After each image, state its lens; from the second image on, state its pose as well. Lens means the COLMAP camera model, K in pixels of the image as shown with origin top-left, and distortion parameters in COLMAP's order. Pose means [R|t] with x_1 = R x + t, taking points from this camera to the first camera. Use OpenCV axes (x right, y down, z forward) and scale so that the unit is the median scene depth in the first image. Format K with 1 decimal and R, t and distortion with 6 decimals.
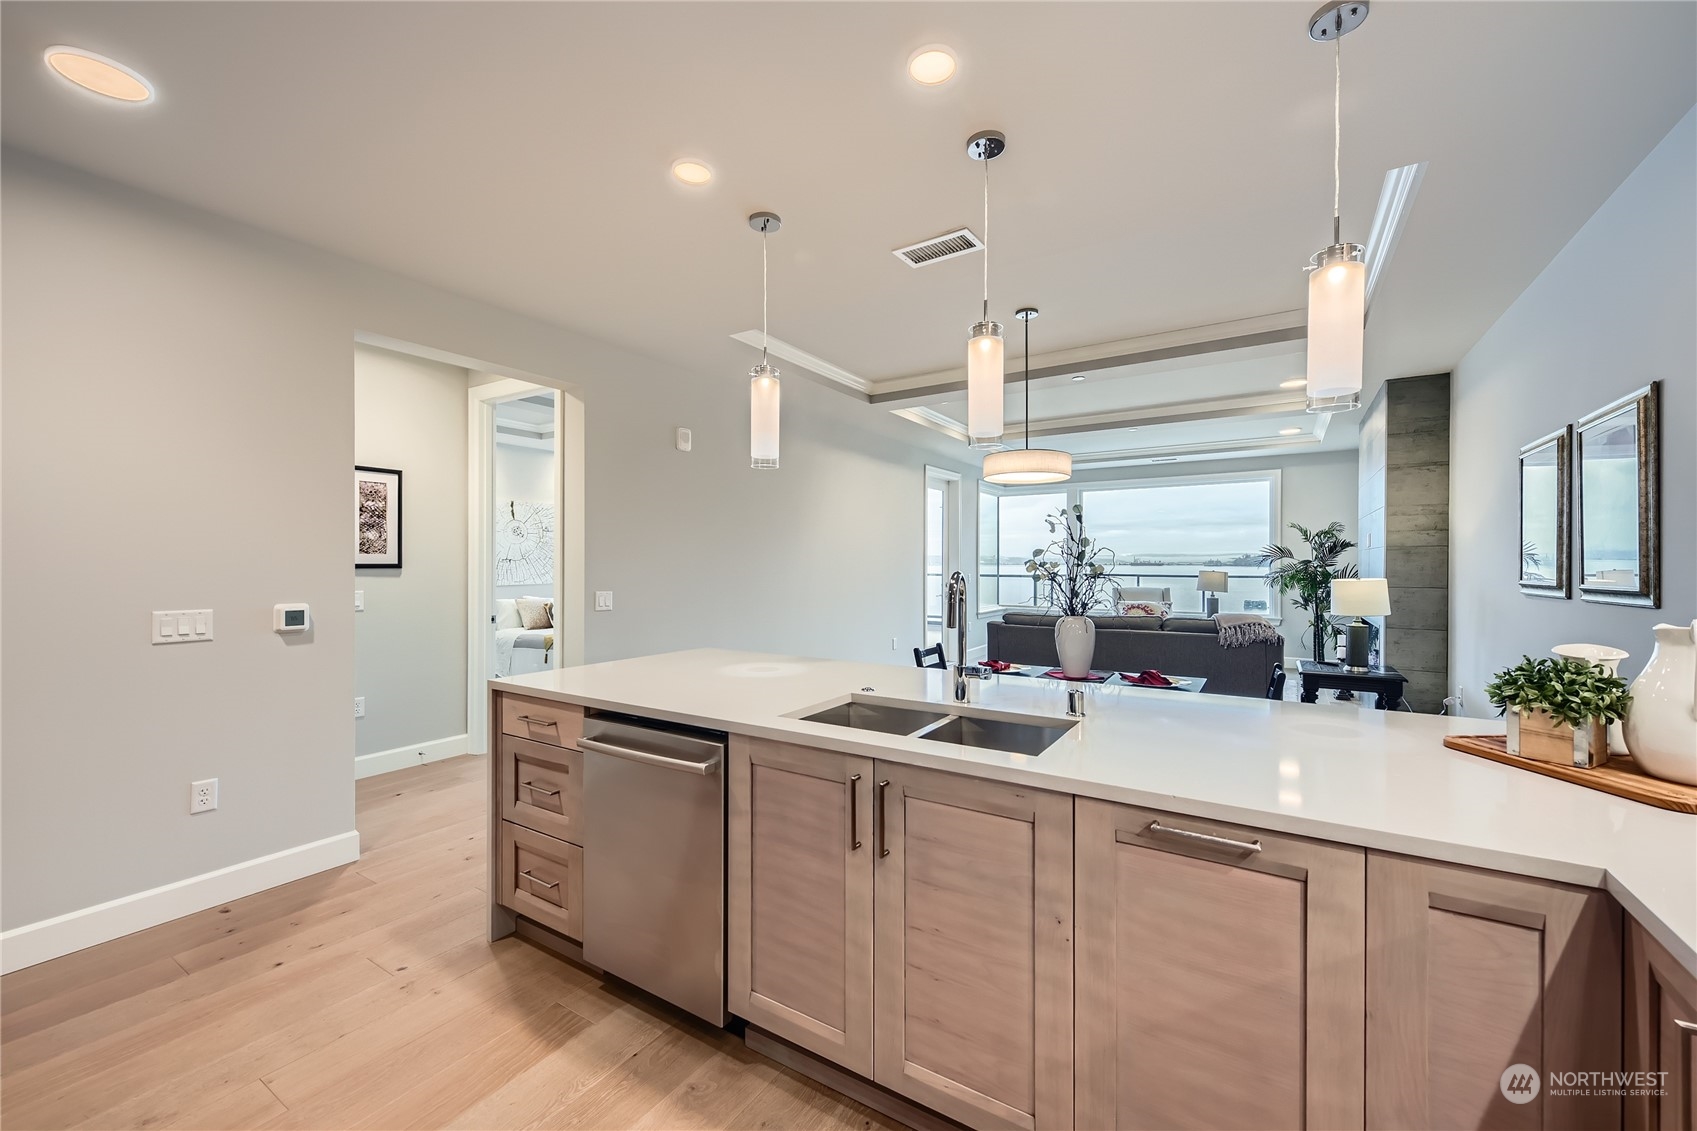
lens RADIAL K [[664.4, 0, 851.2], [0, 664.4, 562.5], [0, 0, 1]] dist [0.014822, -0.004837]
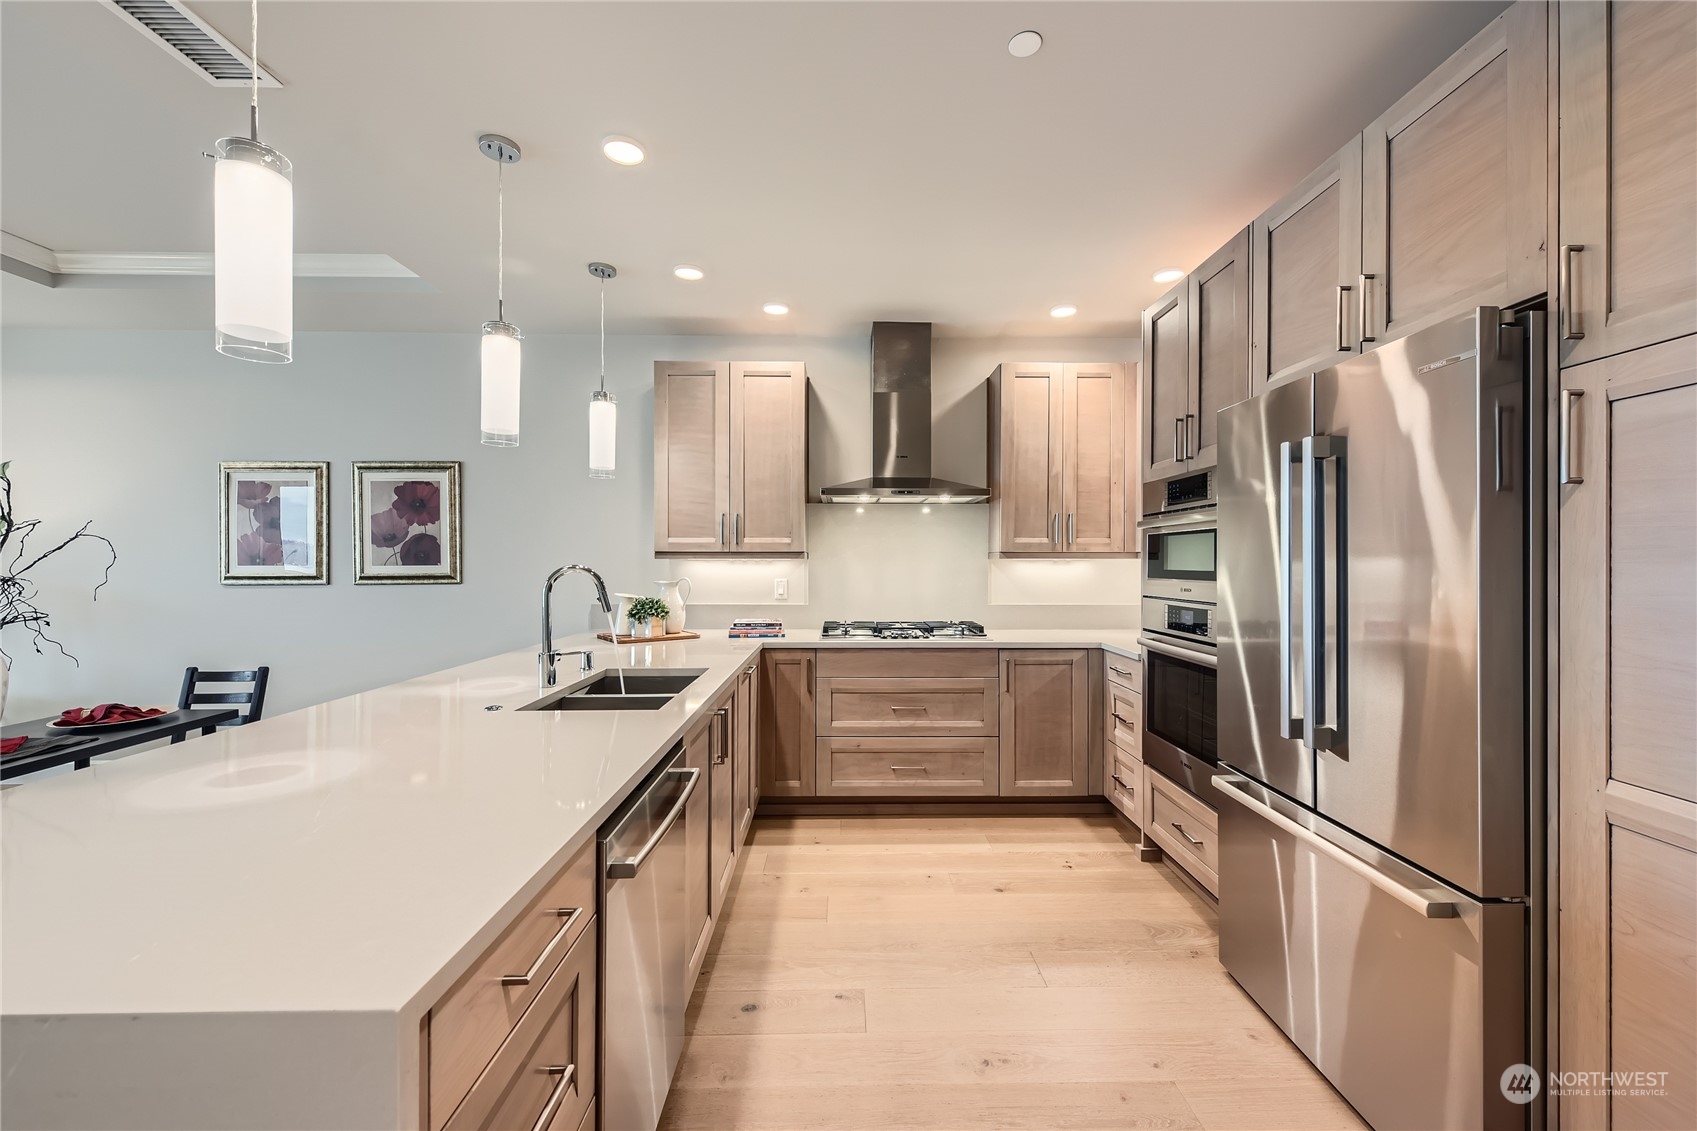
lens RADIAL K [[664.4, 0, 851.2], [0, 664.4, 562.5], [0, 0, 1]] dist [0.014822, -0.004837]
pose [[-0.550559, -0.000175, 0.834797, -0.590295], [-0.001808, 0.999998, -0.000983, 0.005050], [-0.834795, -0.002050, -0.550558, 0.696095]]
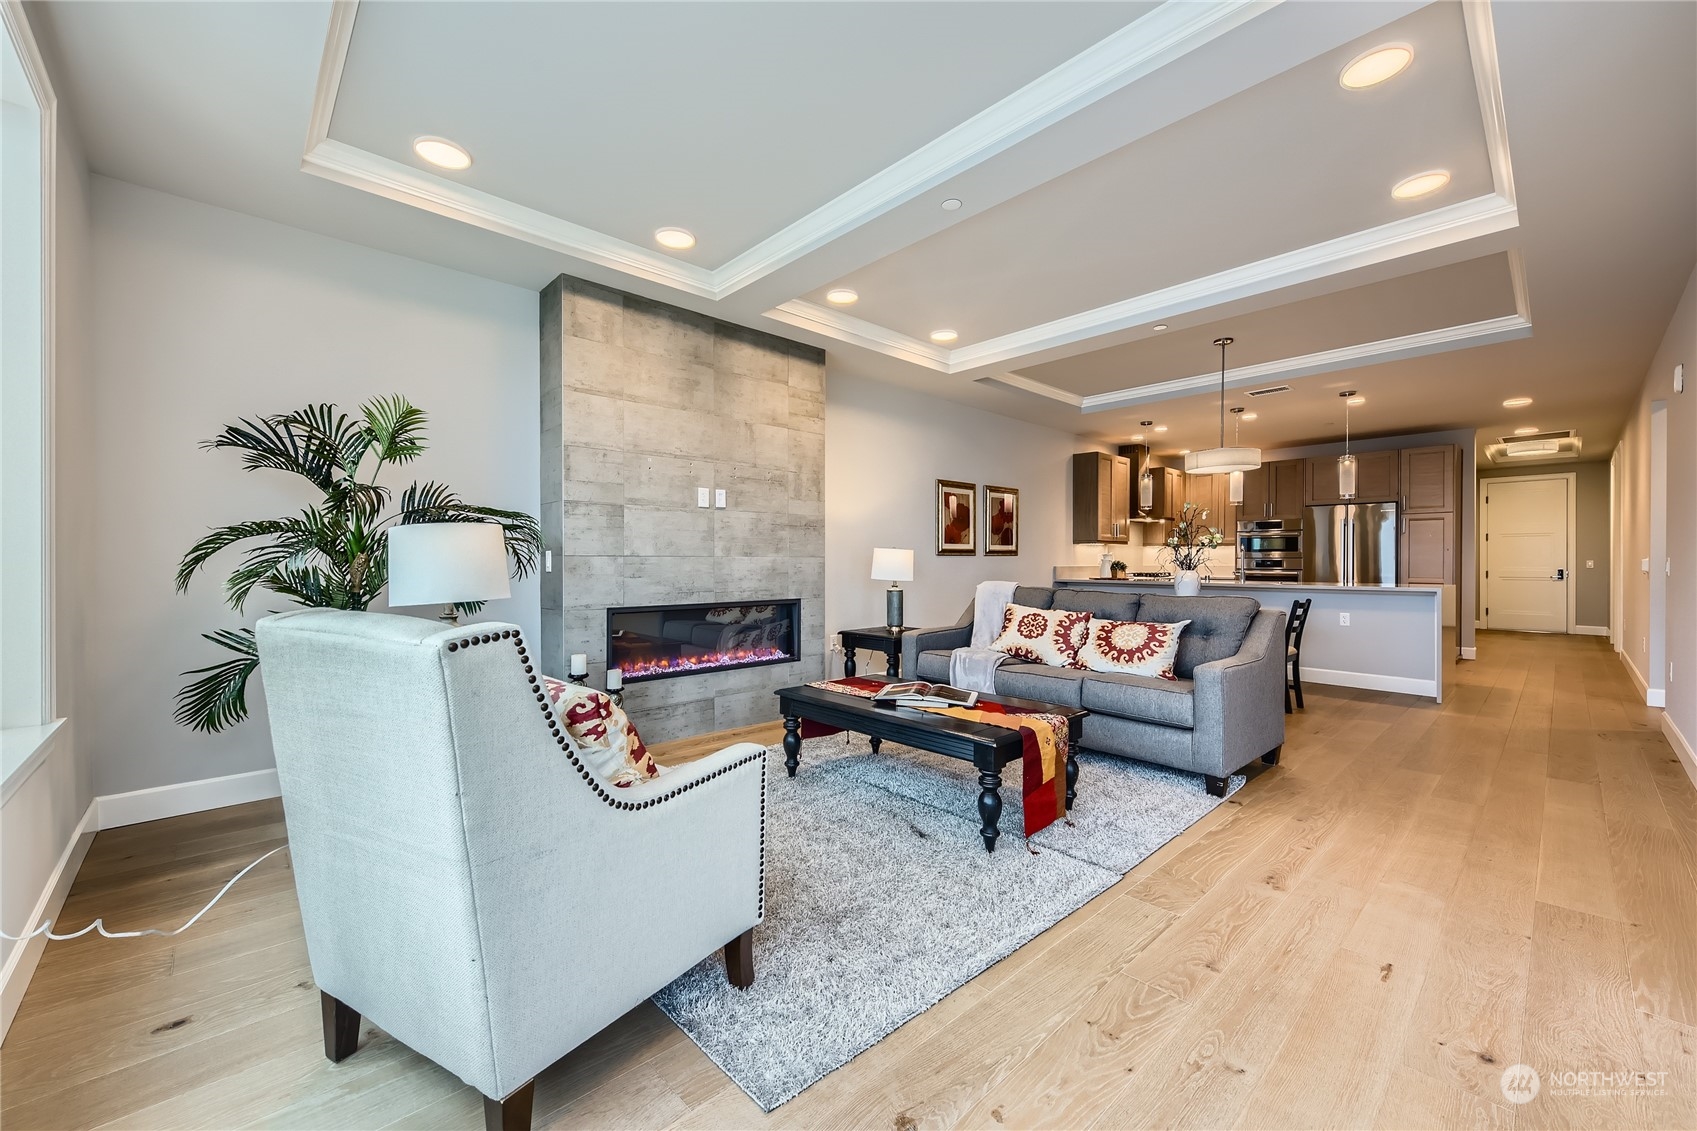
lens RADIAL K [[671.5, 0, 846.4], [0, 671.5, 562.6], [0, 0, 1]] dist [0.018449, -0.006619]
pose [[-0.969943, -0.001571, 0.243327, 0.746726], [-0.001207, 0.999998, 0.001644, 0.061312], [-0.243329, 0.001301, -0.969943, 2.831823]]
